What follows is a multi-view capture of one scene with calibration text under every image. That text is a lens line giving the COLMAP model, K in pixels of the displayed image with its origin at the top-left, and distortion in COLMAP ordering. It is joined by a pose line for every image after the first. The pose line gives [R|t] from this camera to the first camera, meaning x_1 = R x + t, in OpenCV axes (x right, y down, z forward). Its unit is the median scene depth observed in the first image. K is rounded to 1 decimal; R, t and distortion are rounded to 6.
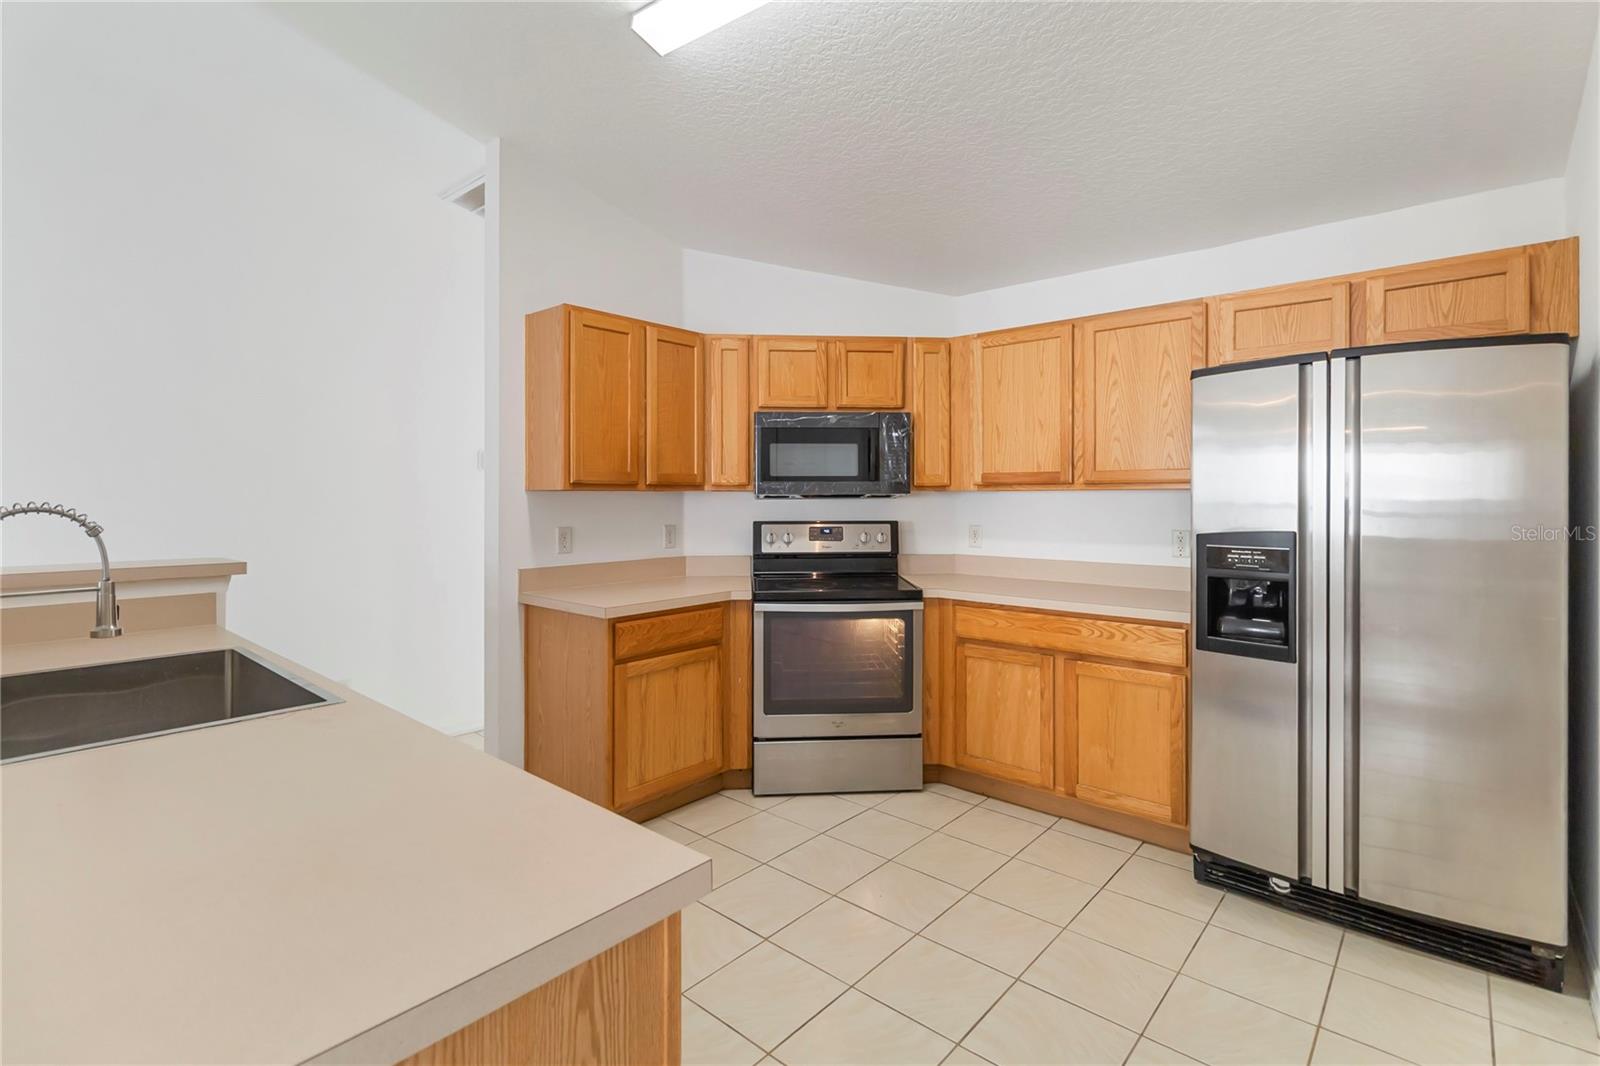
lens RADIAL K [[745.2, 0, 800.3], [0, 745.2, 507.4], [0, 0, 1]] dist [-0.000788, -0.000595]
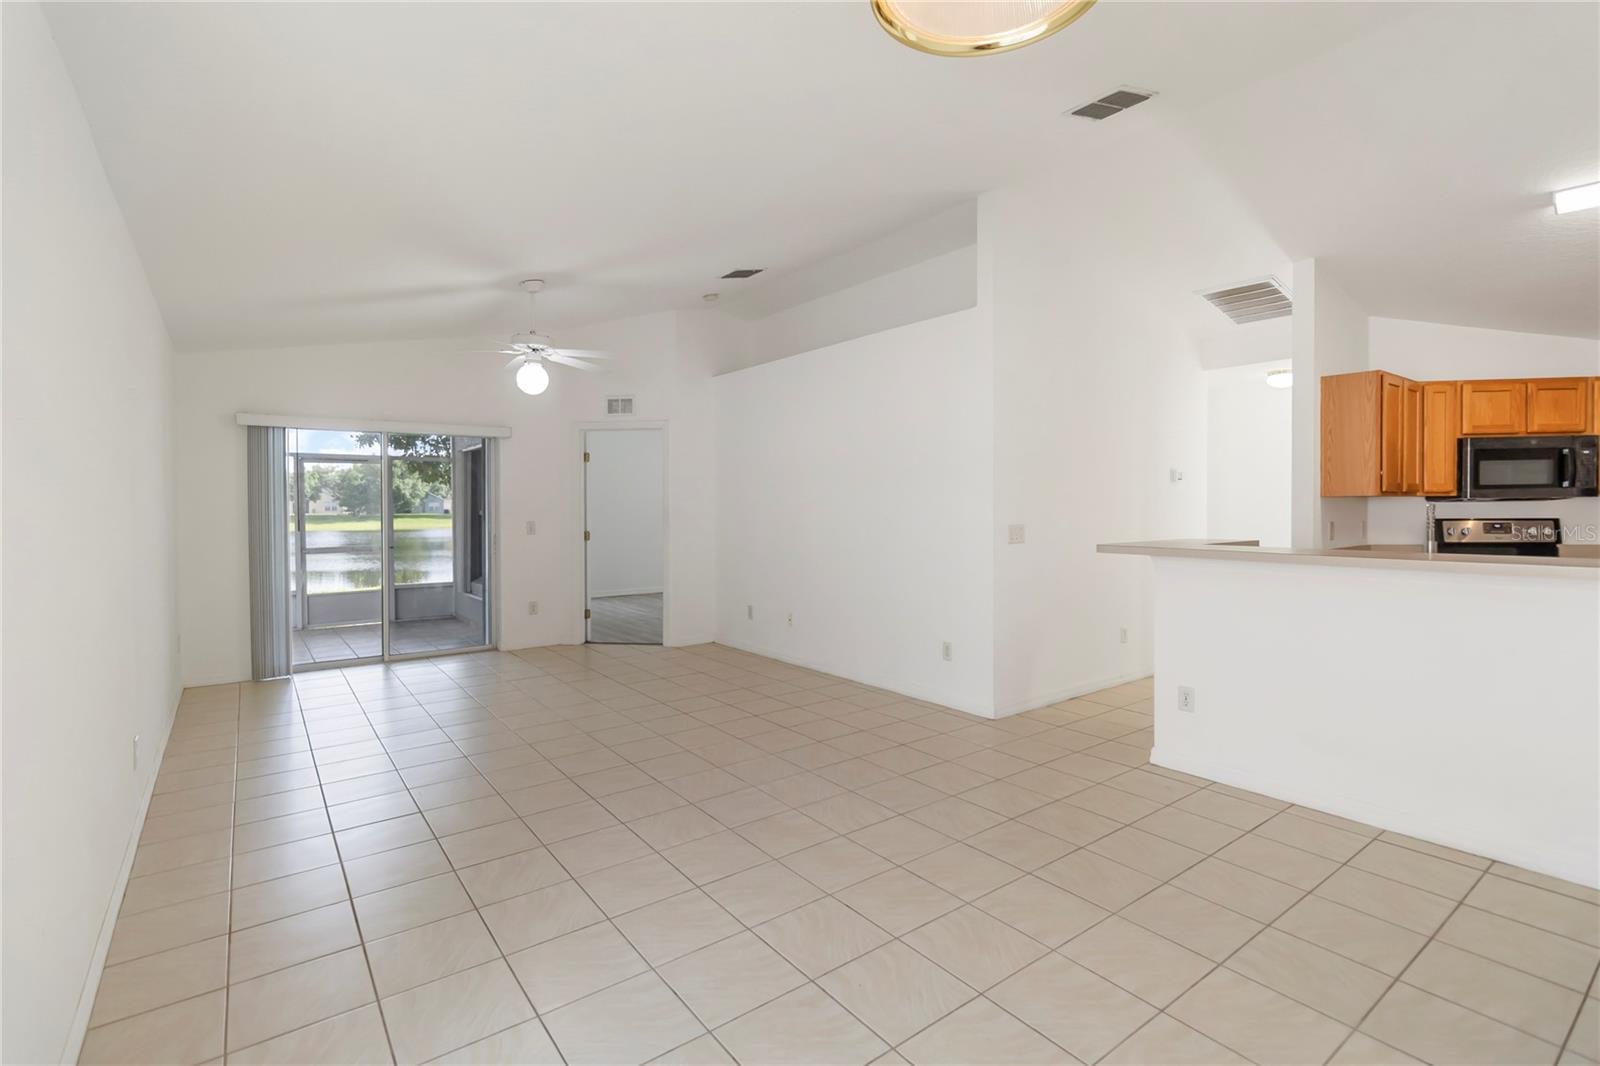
lens RADIAL K [[745.2, 0, 790.4], [0, 745.2, 522.6], [0, 0, 1]] dist [-0.000788, -0.000595]
pose [[0.976043, -0.000698, -0.217576, -0.971324], [0.003183, 0.999934, 0.011069, 0.007823], [0.217554, -0.011497, 0.975981, -0.599325]]
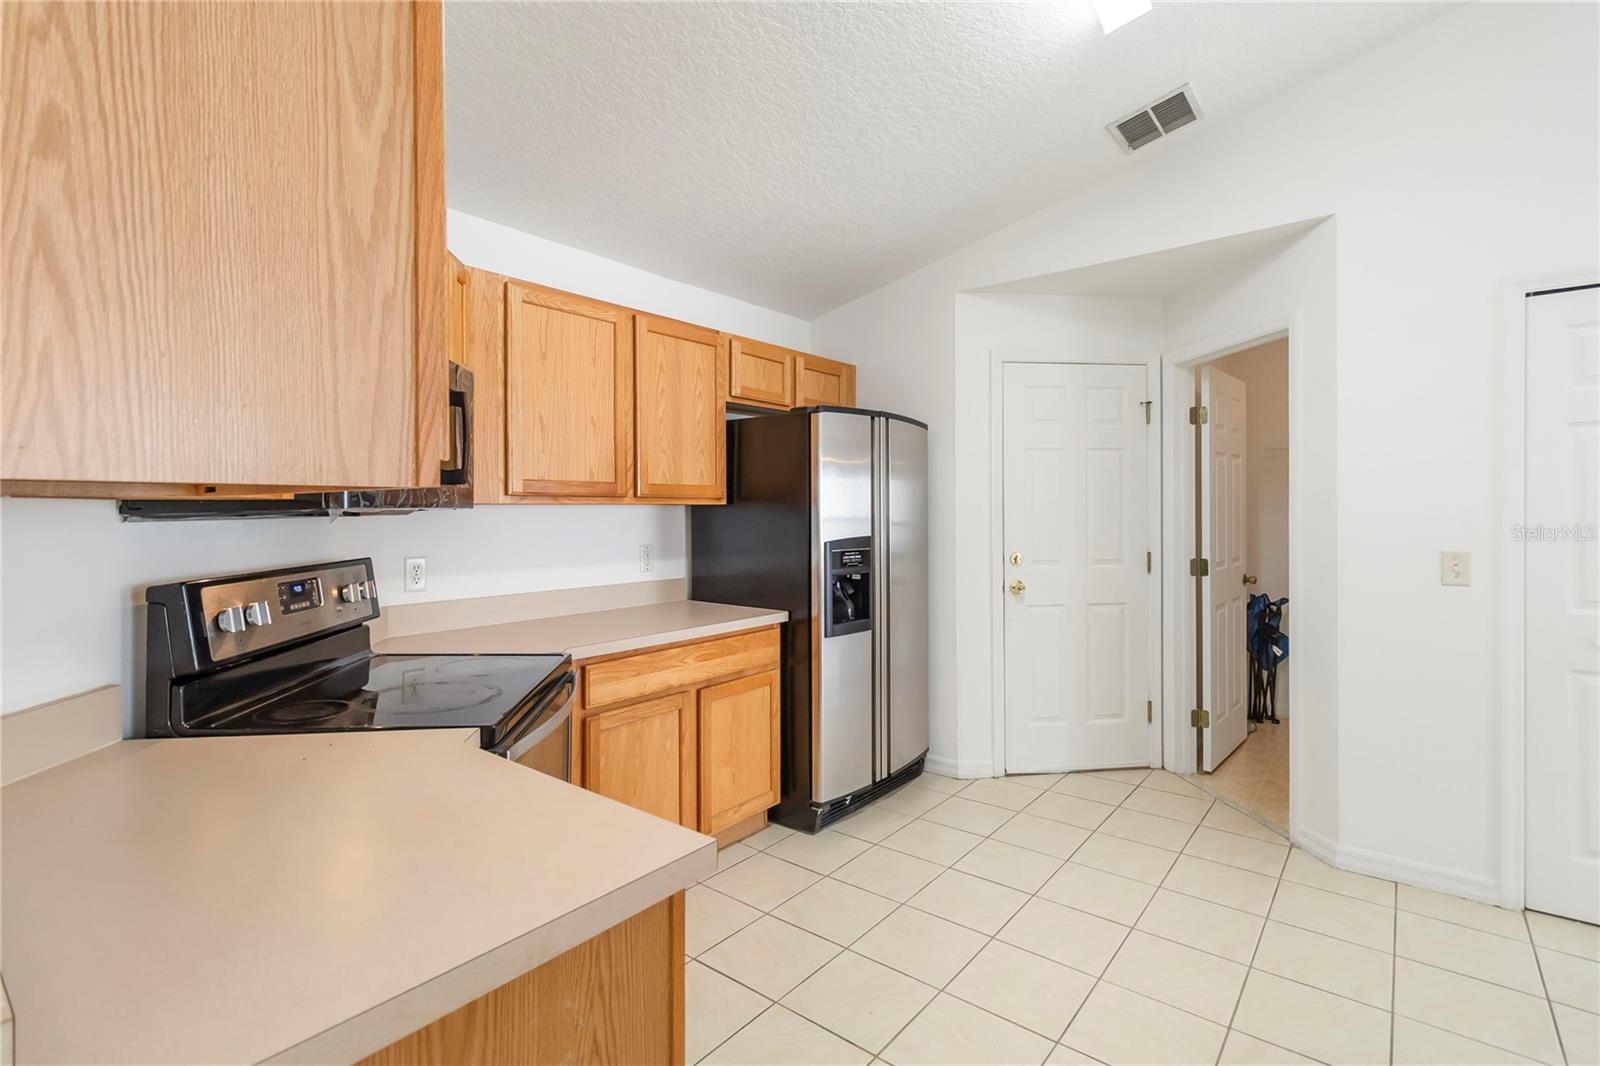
lens RADIAL K [[745.2, 0, 801.4], [0, 745.2, 528.4], [0, 0, 1]] dist [-0.000788, -0.000595]
pose [[-0.043449, -0.016732, 0.998916, -0.474023], [0.020860, 0.999627, 0.017651, -0.006045], [-0.998838, 0.021604, -0.043084, 0.775897]]
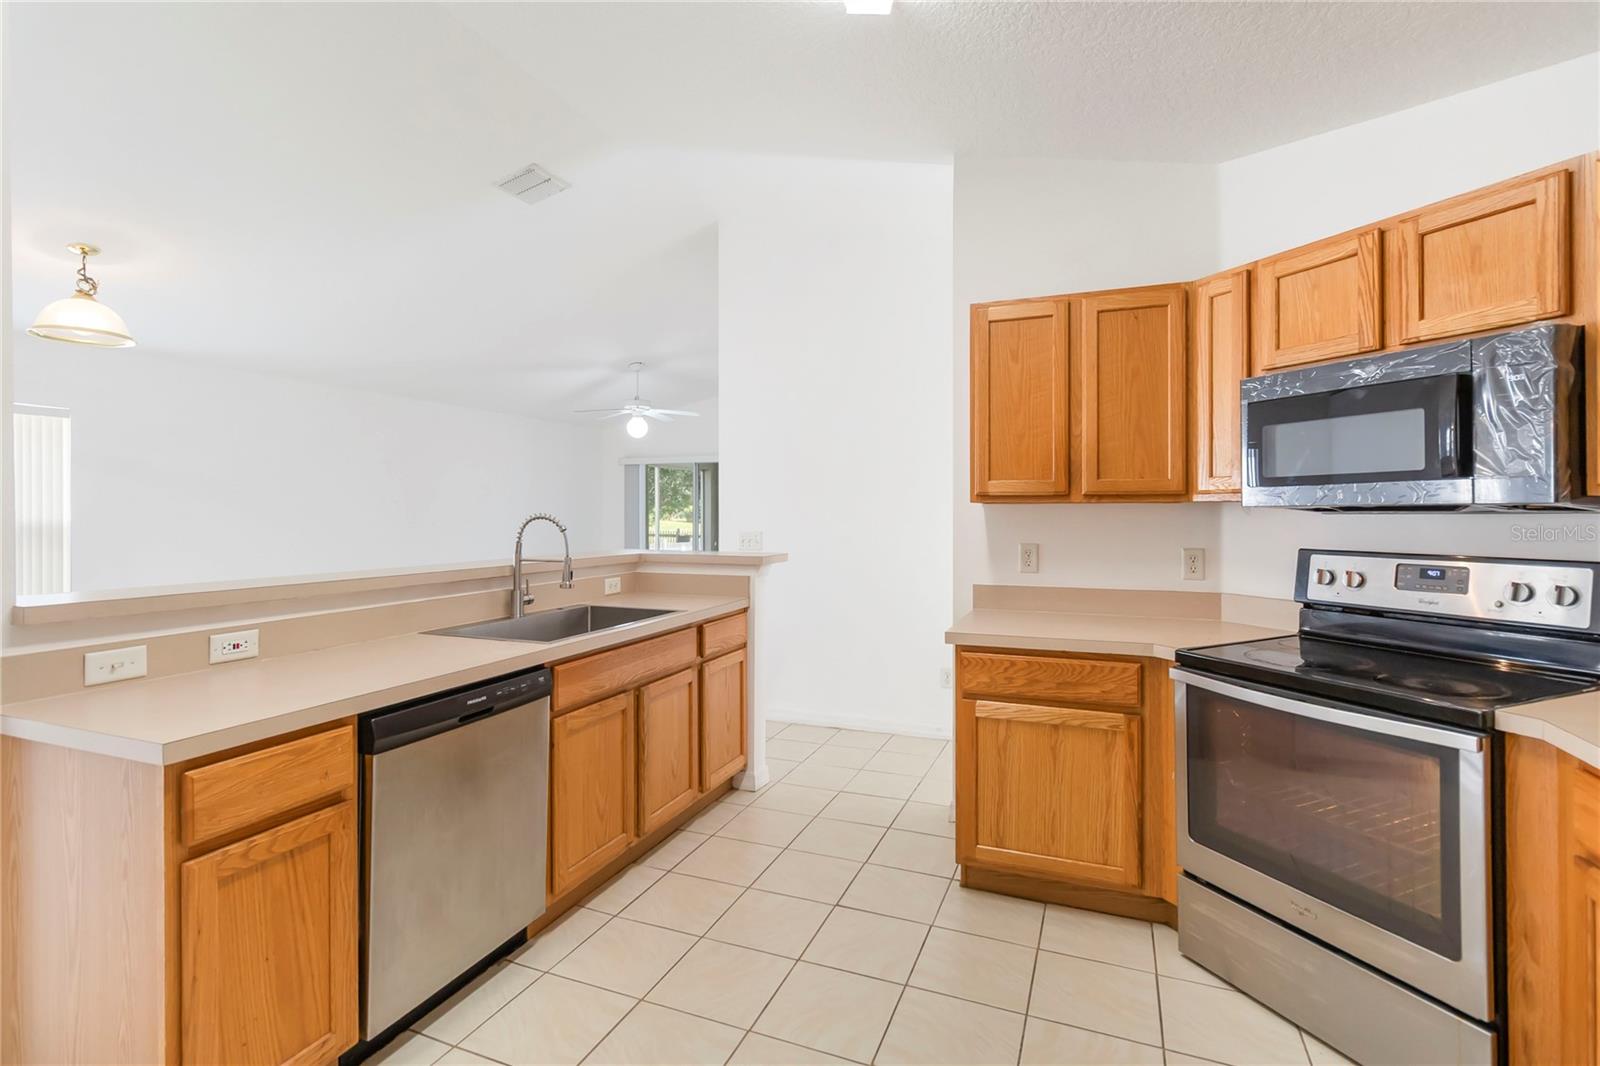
lens RADIAL K [[745.2, 0, 808.4], [0, 745.2, 518.9], [0, 0, 1]] dist [-0.000788, -0.000595]
pose [[0.330056, 0.008492, -0.943923, 0.429359], [-0.012717, 0.999909, 0.004549, -0.004651], [0.943876, 0.010502, 0.330134, 0.423642]]
